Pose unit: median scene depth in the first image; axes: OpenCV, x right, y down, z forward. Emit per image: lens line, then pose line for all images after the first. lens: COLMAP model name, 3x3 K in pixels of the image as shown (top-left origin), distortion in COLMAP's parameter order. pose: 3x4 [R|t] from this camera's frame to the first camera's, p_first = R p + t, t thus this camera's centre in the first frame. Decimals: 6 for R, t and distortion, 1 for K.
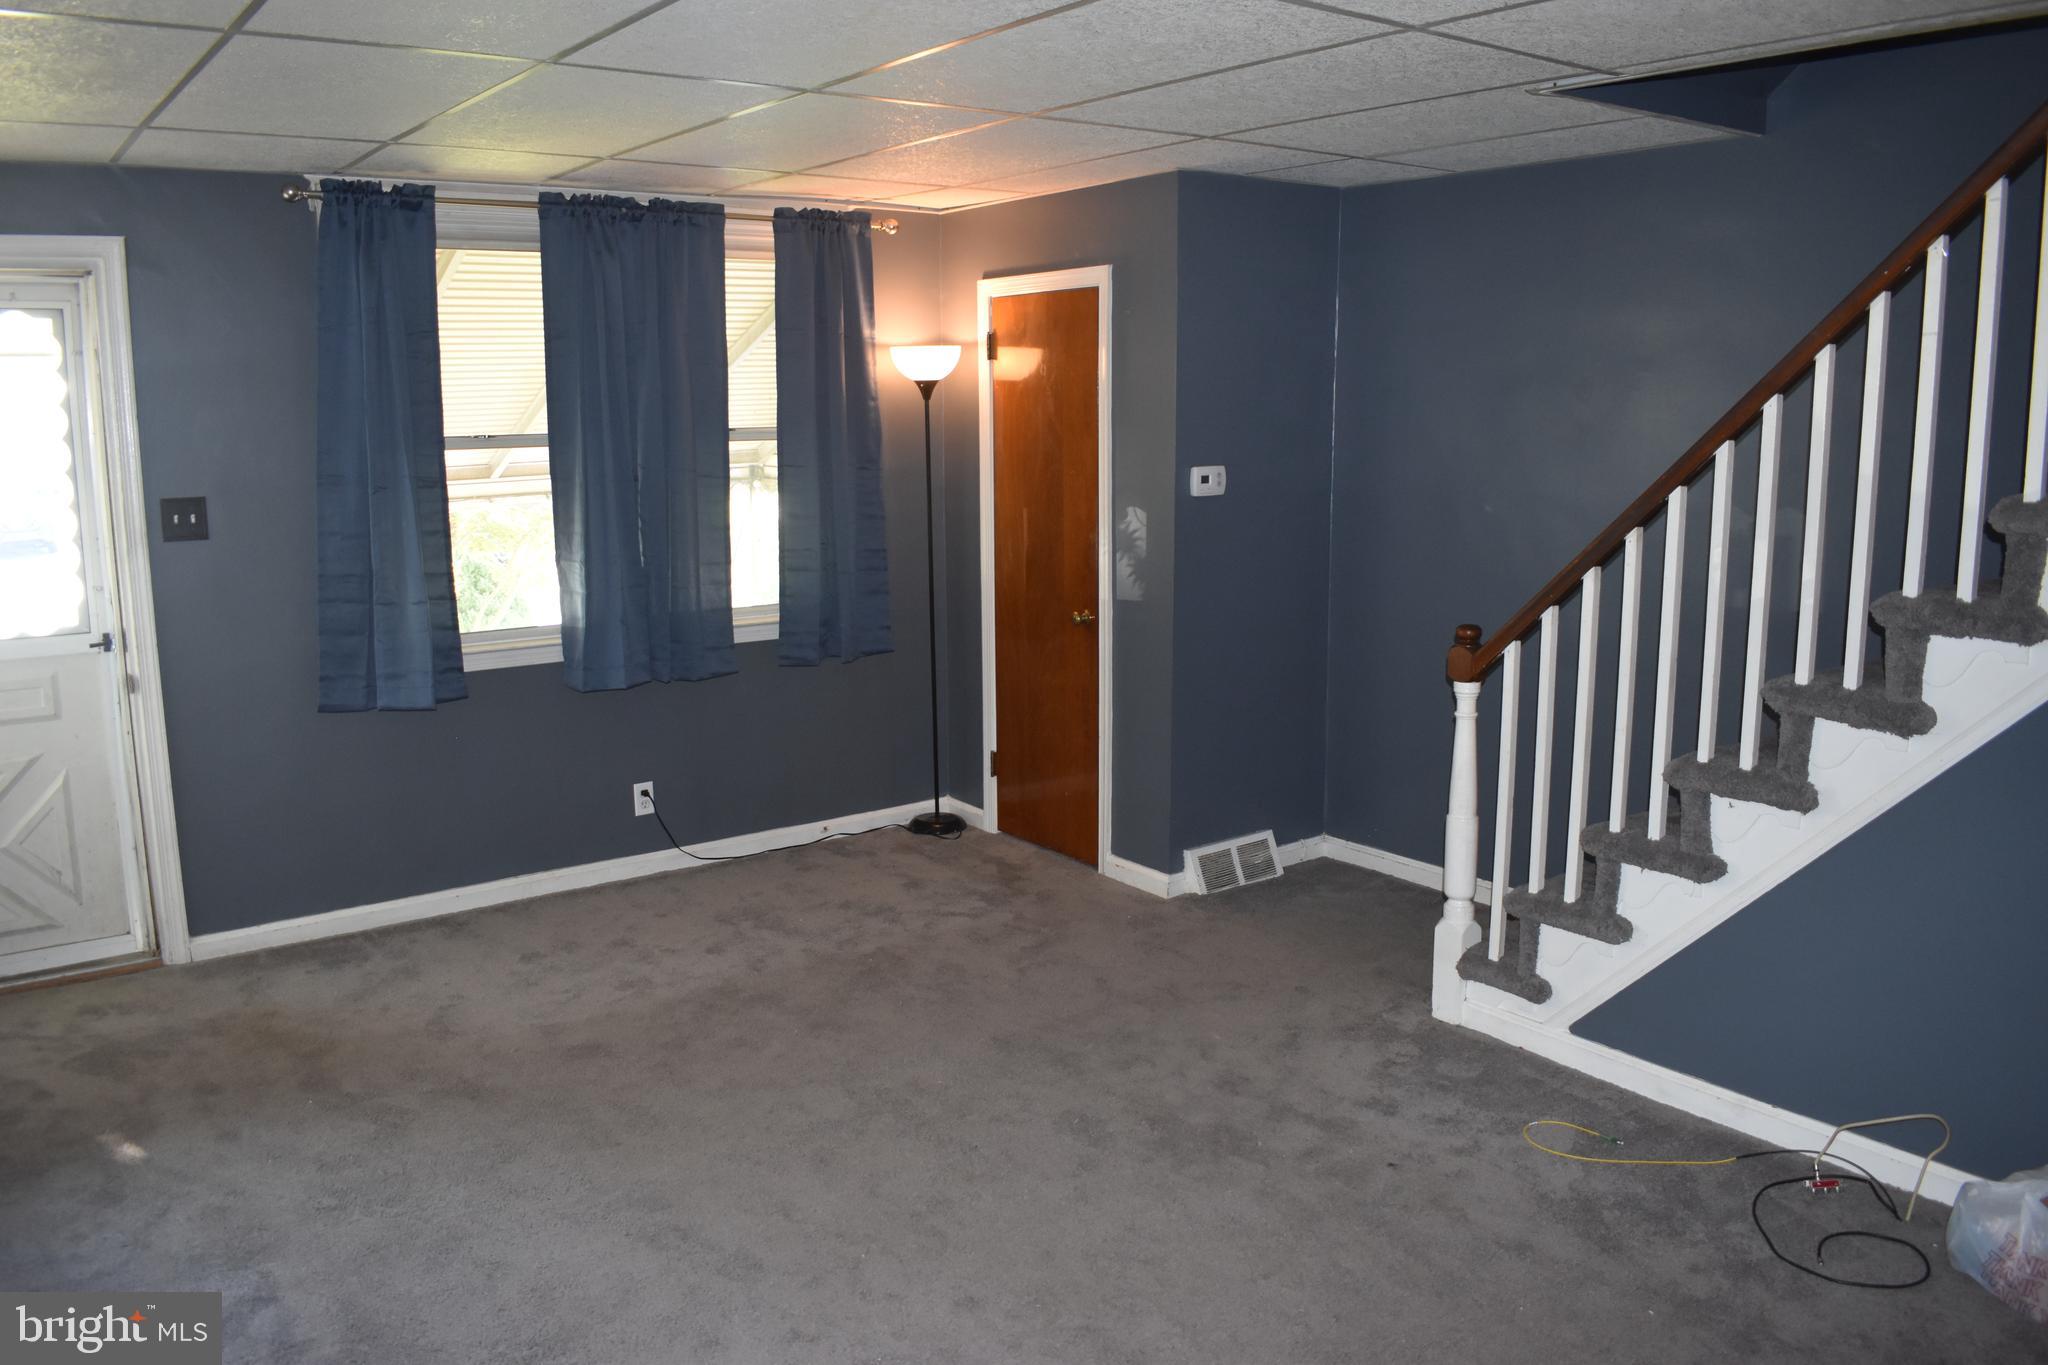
lens RADIAL K [[1589.2, 0, 1018.9], [0, 1589.2, 677.9], [0, 0, 1]] dist [-0.109027, 0.025331]
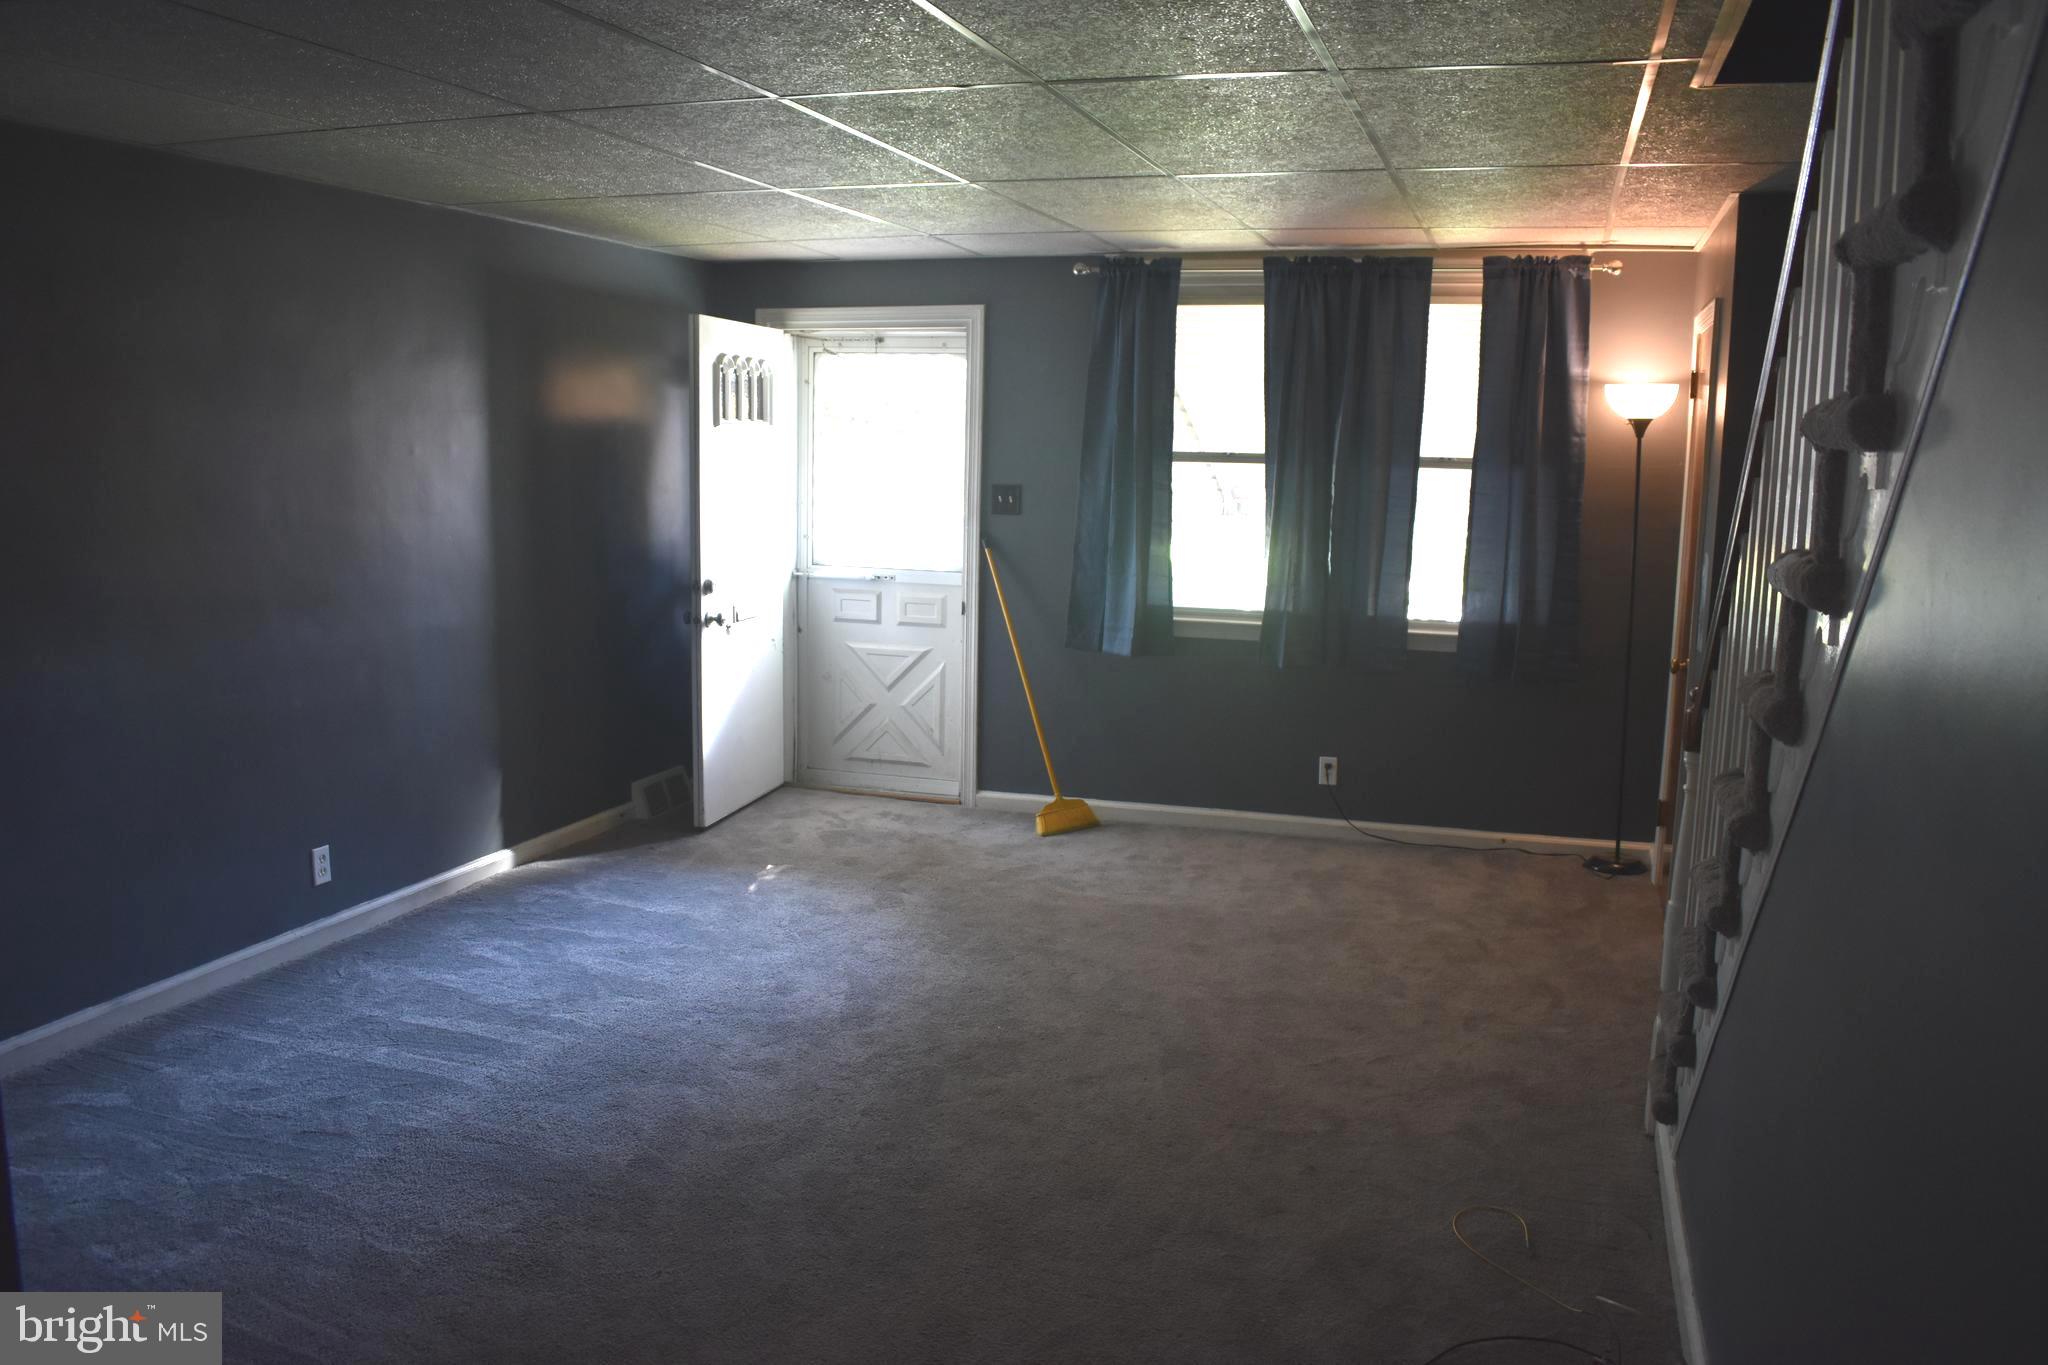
lens RADIAL K [[1589.2, 0, 1017.8], [0, 1589.2, 682.2], [0, 0, 1]] dist [-0.109027, 0.025331]
pose [[0.578175, 0.142997, -0.803284, 0.580986], [-0.158216, 0.985484, 0.061553, -0.024143], [0.800426, 0.091504, 0.592407, 0.126839]]
